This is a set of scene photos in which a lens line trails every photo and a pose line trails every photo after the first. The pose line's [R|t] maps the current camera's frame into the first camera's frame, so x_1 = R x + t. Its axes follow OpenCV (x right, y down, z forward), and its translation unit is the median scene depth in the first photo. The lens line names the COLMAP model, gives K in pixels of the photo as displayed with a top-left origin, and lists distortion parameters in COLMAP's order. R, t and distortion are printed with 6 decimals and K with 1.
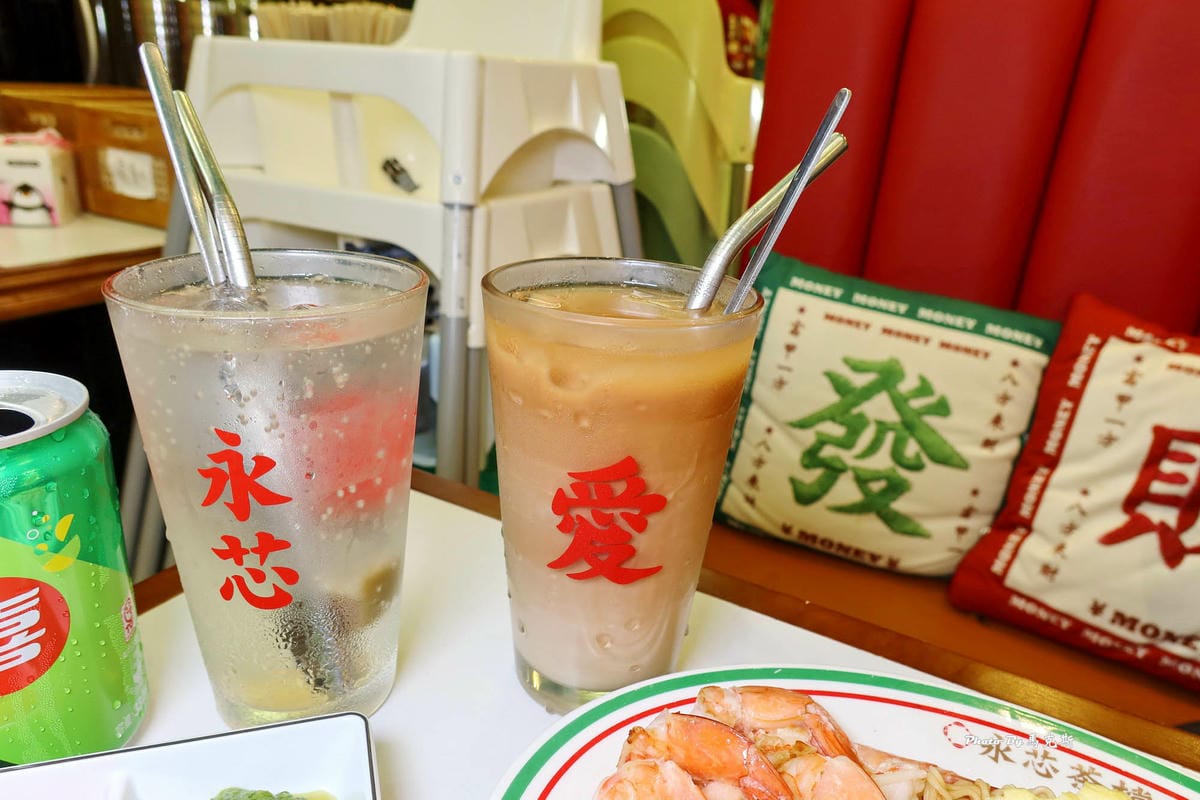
lens RADIAL K [[838.2, 0, 600.0], [0, 838.2, 400.0], [0, 0, 1]] dist [-0.008444, -0.002453]
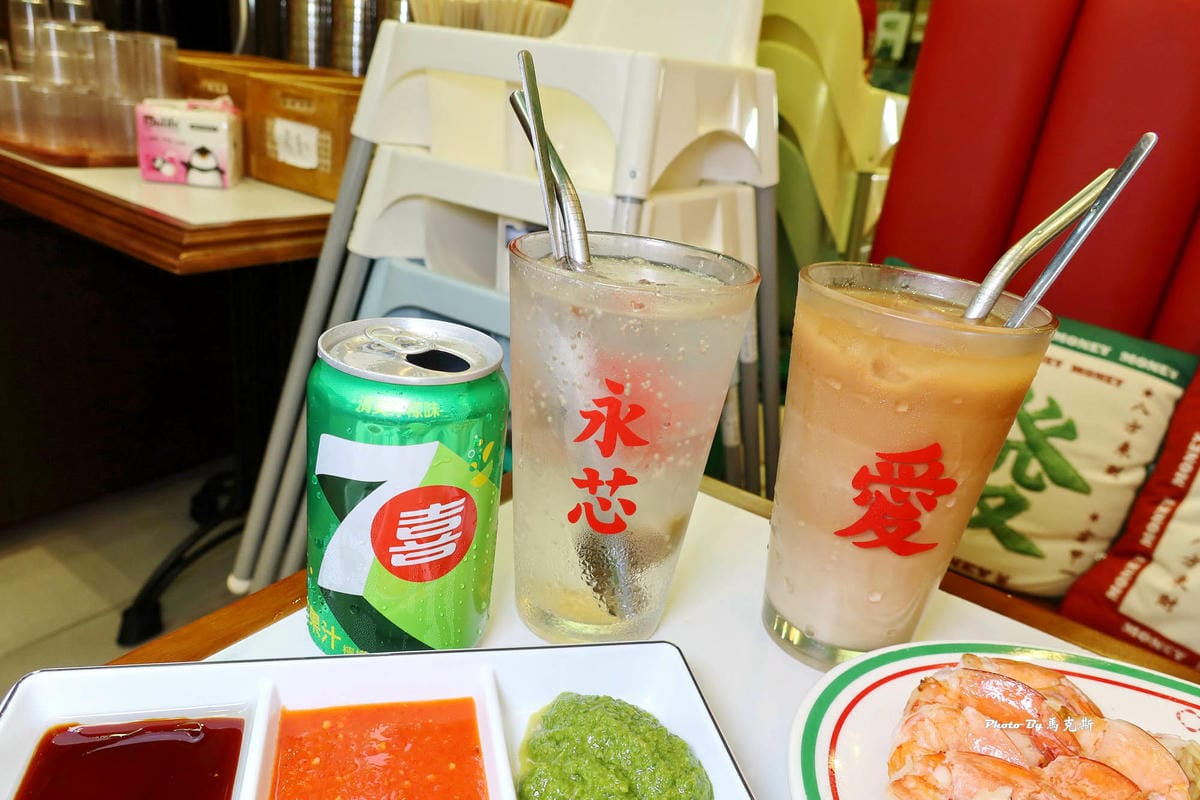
lens RADIAL K [[841.3, 0, 600.0], [0, 841.3, 400.0], [0, 0, 1]] dist [-0.007676, -0.003710]
pose [[0.994308, 0.085911, -0.063018, -0.092347], [-0.085386, 0.996287, 0.010993, 0.009237], [0.063728, -0.005549, 0.997952, -0.045121]]
